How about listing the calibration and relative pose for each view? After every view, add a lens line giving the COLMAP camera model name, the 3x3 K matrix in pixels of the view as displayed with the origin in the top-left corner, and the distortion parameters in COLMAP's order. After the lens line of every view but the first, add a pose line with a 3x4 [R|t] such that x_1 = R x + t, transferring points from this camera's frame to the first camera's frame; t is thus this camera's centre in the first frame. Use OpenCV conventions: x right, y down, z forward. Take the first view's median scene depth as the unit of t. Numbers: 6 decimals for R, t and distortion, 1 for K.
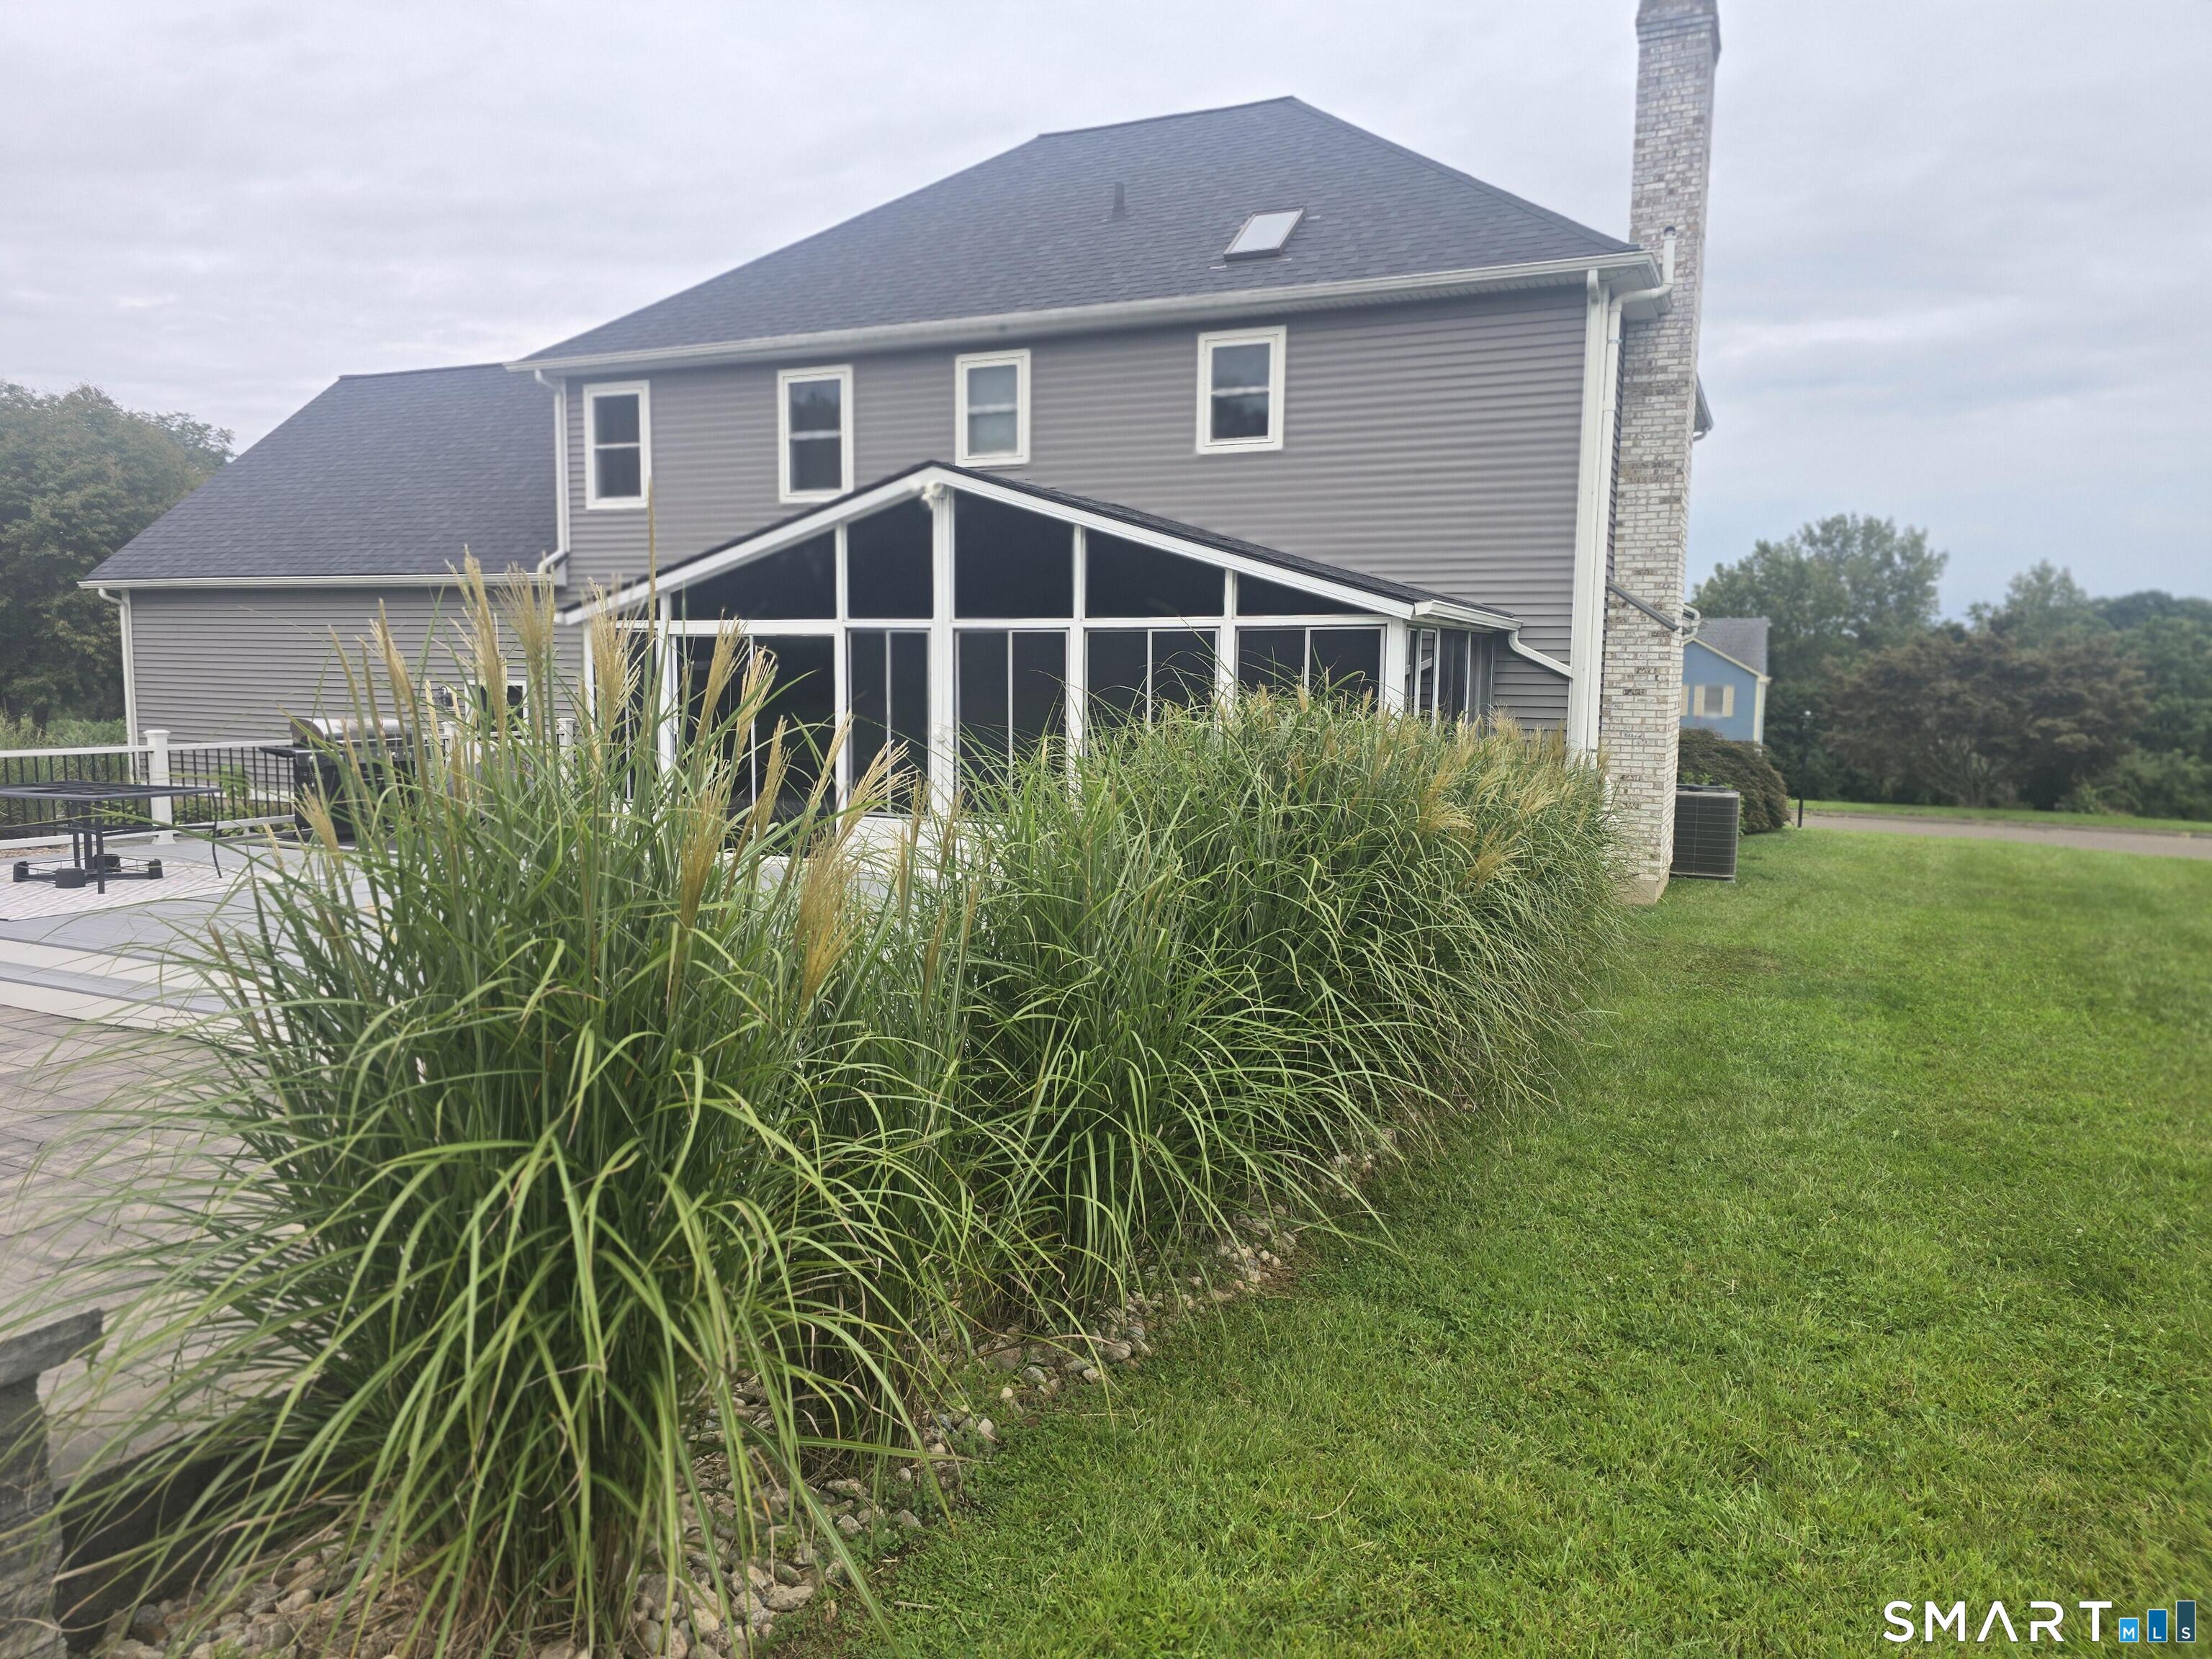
lens RADIAL K [[1476.6, 0, 1121.0], [0, 1476.6, 823.1], [0, 0, 1]] dist [0.057650, -0.052952]
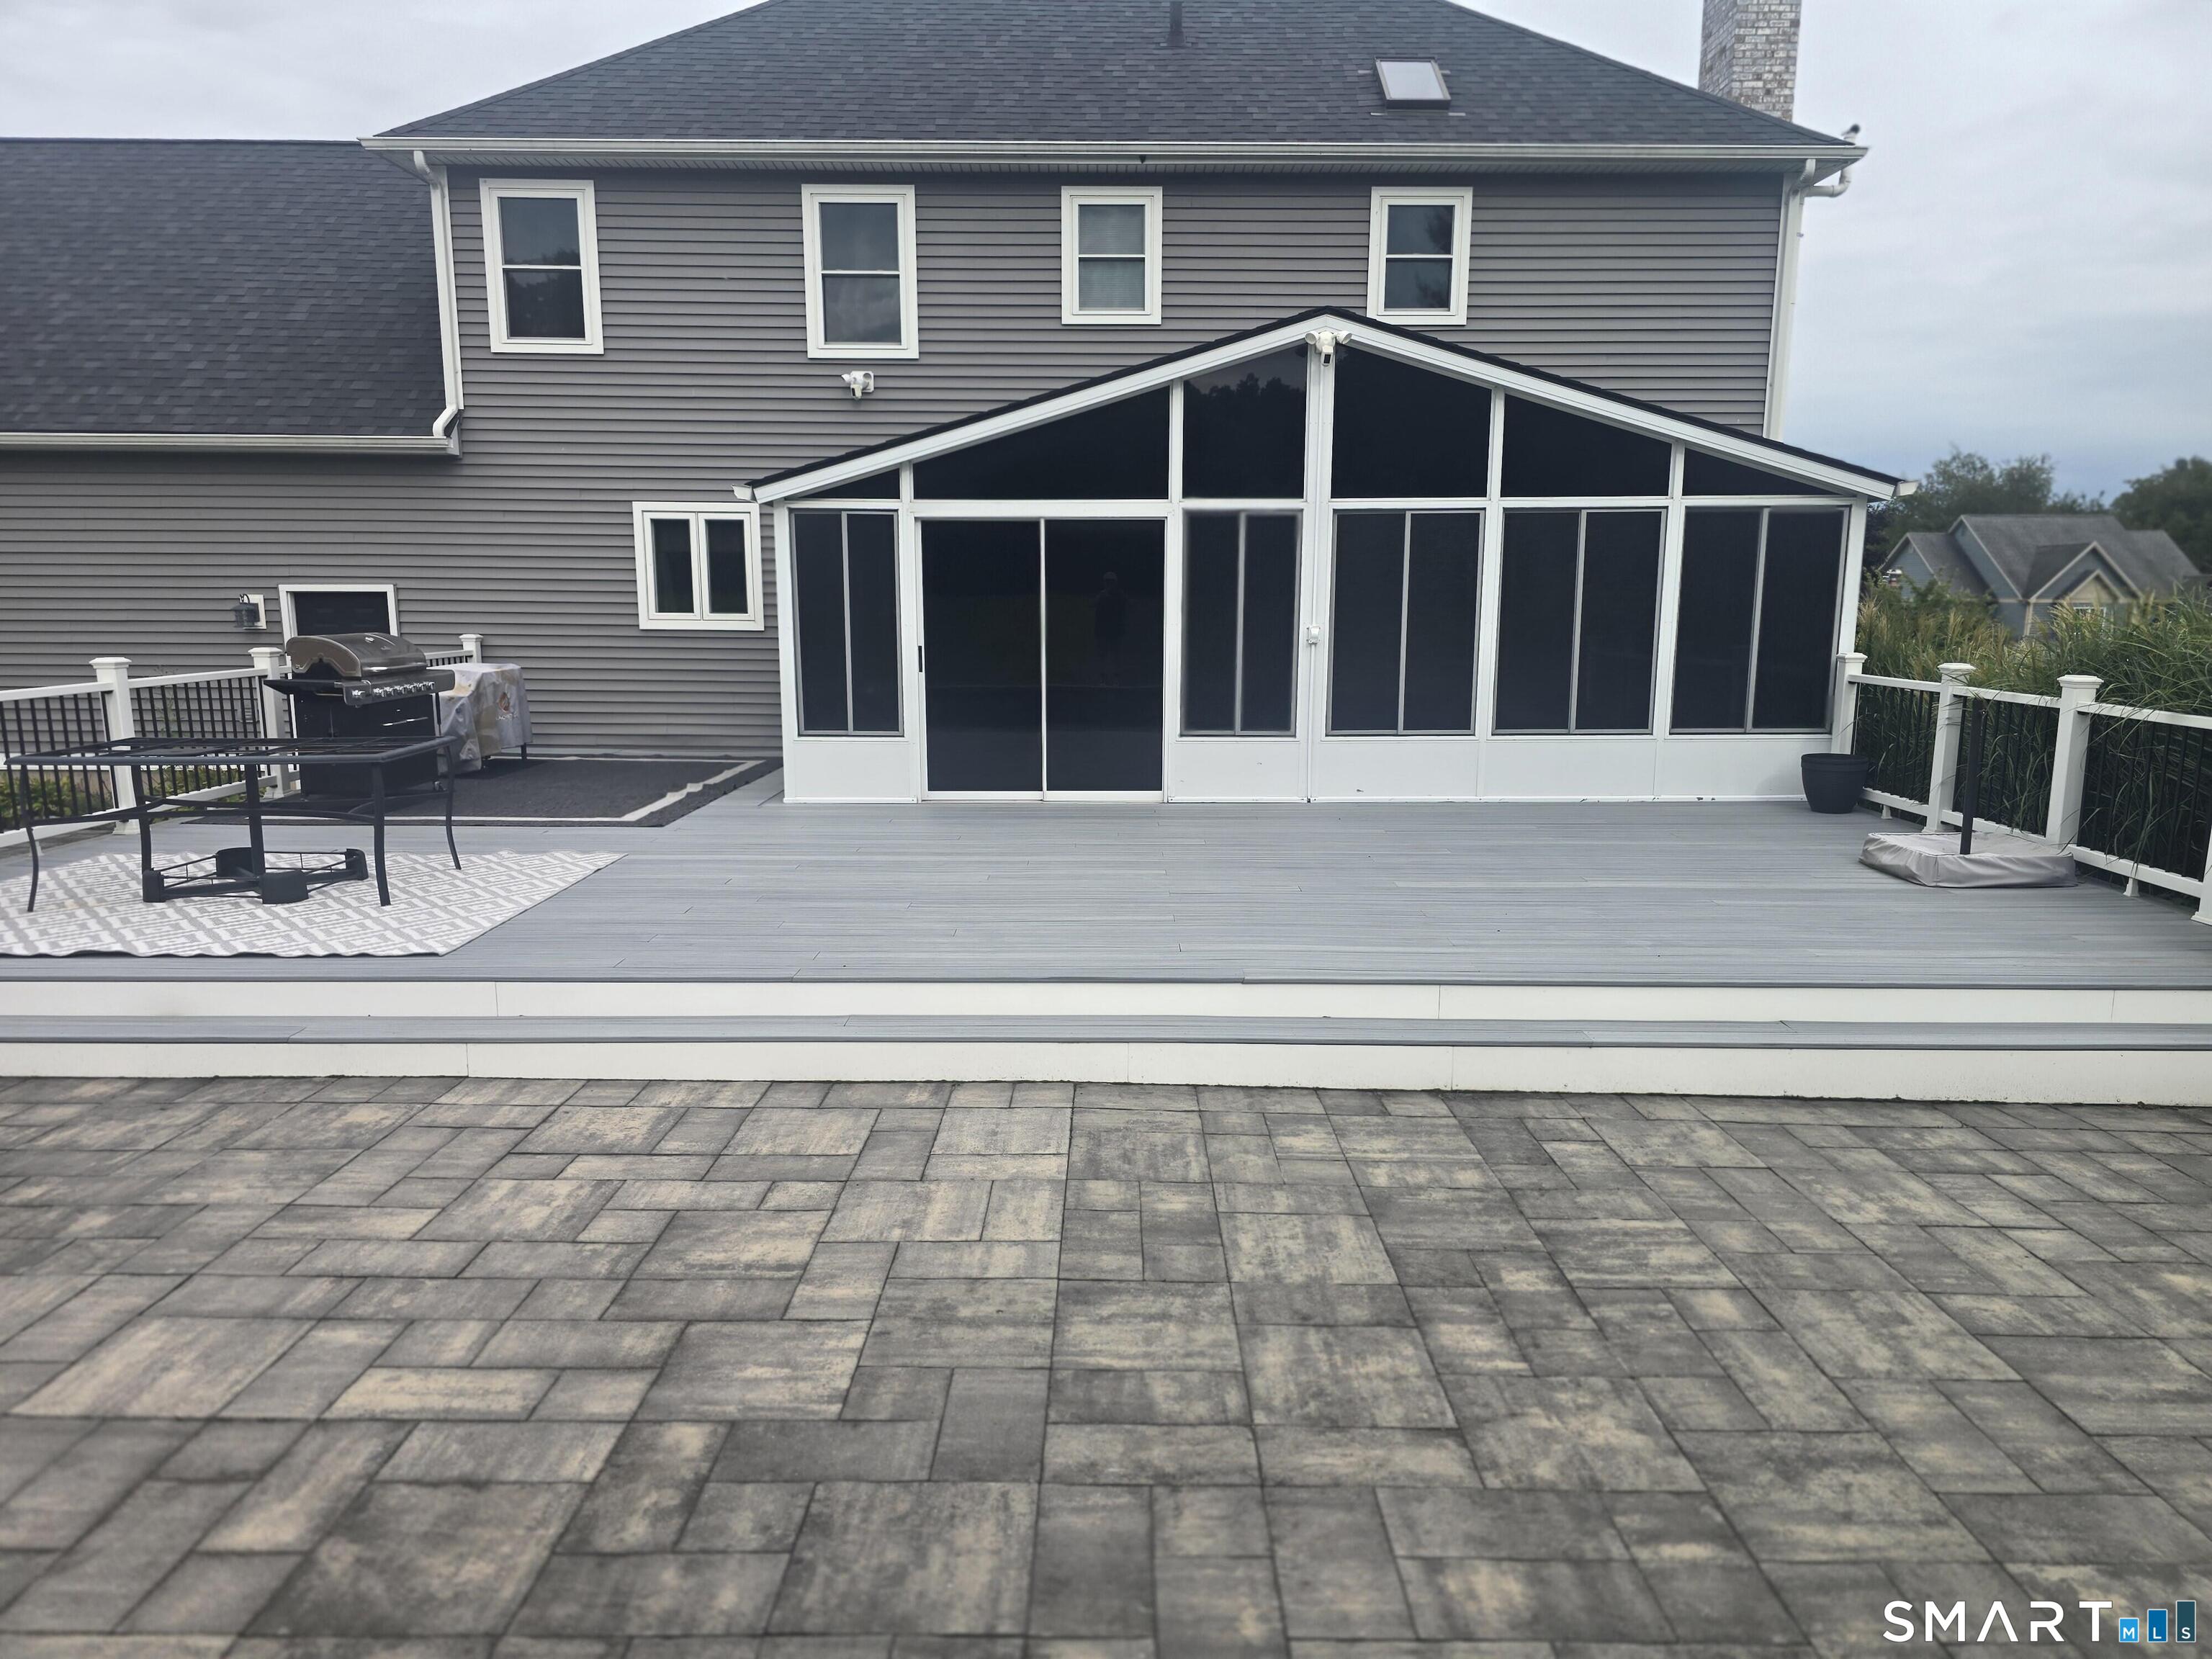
lens RADIAL K [[1476.6, 0, 1120.5], [0, 1476.6, 856.6], [0, 0, 1]] dist [0.057650, -0.052952]
pose [[0.905613, -0.084858, 0.415529, -0.506073], [0.051930, 0.994593, 0.089935, -0.011815], [-0.420913, -0.059868, 0.905123, 0.214250]]
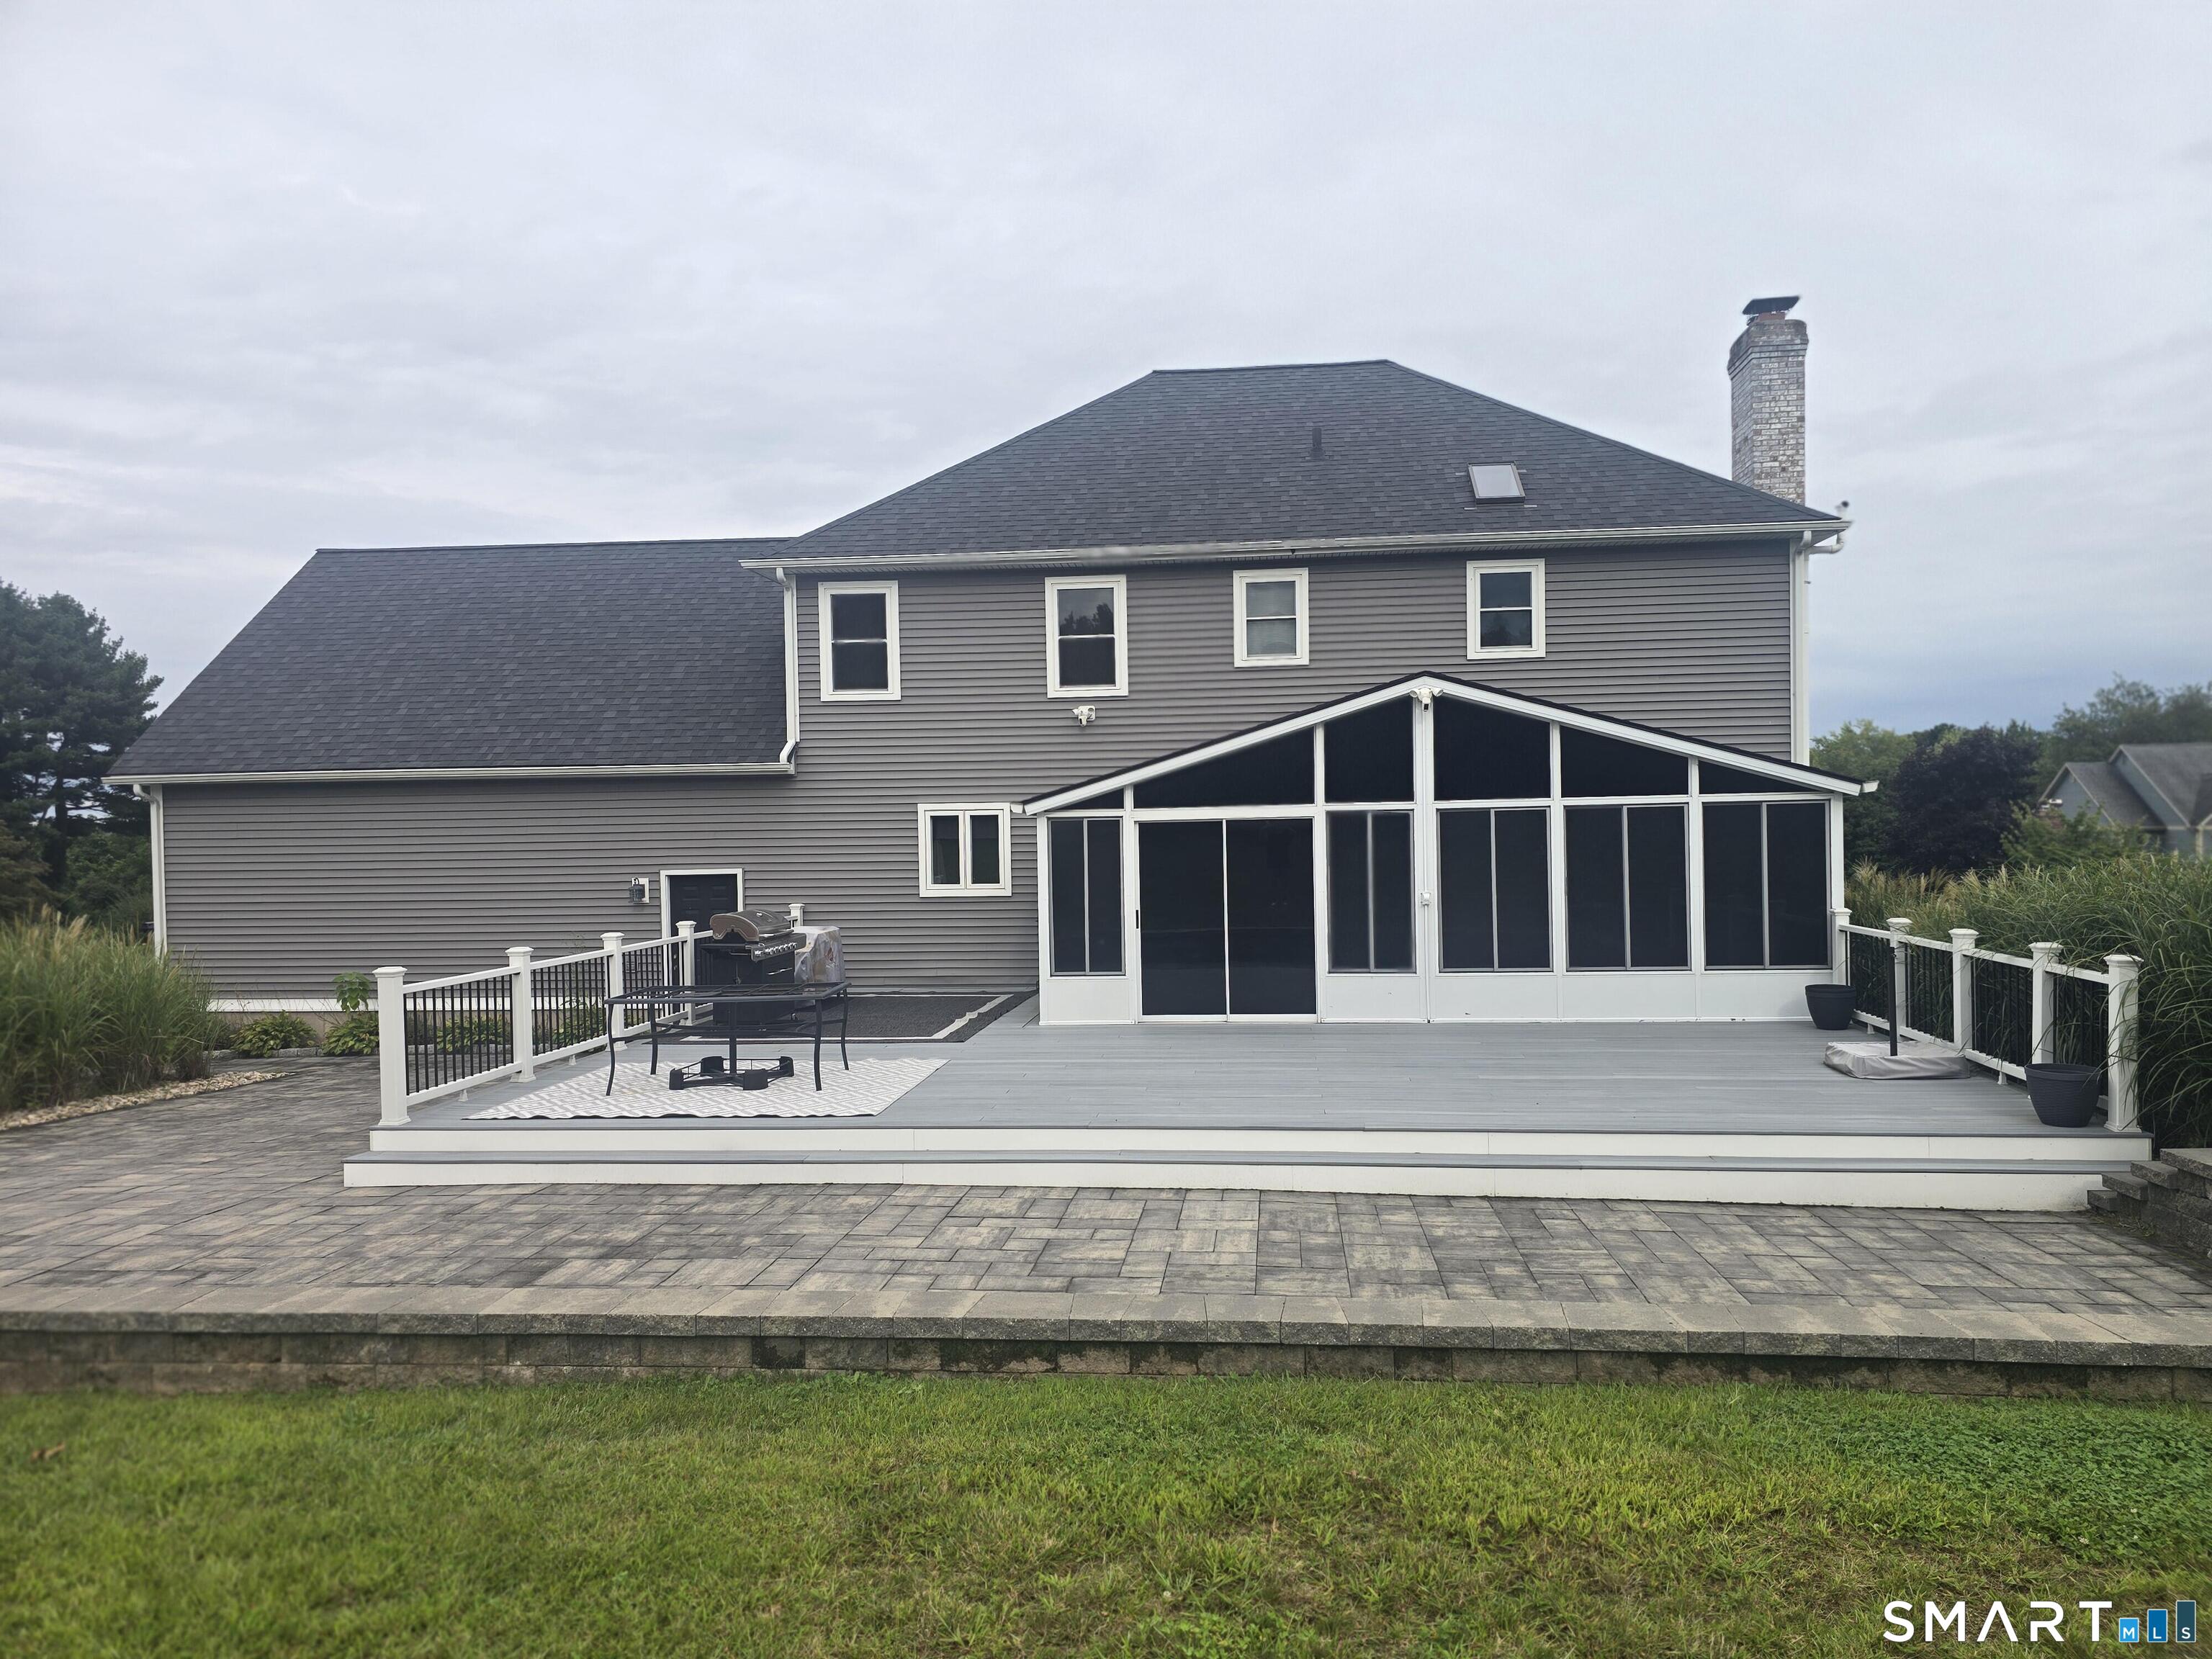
lens RADIAL K [[1476.6, 0, 1137.2], [0, 1476.6, 851.8], [0, 0, 1]] dist [0.057650, -0.052952]
pose [[0.942613, -0.035072, 0.332041, -0.618688], [0.063805, 0.995062, -0.076029, -0.018572], [-0.327735, 0.092852, 0.940196, -0.031686]]
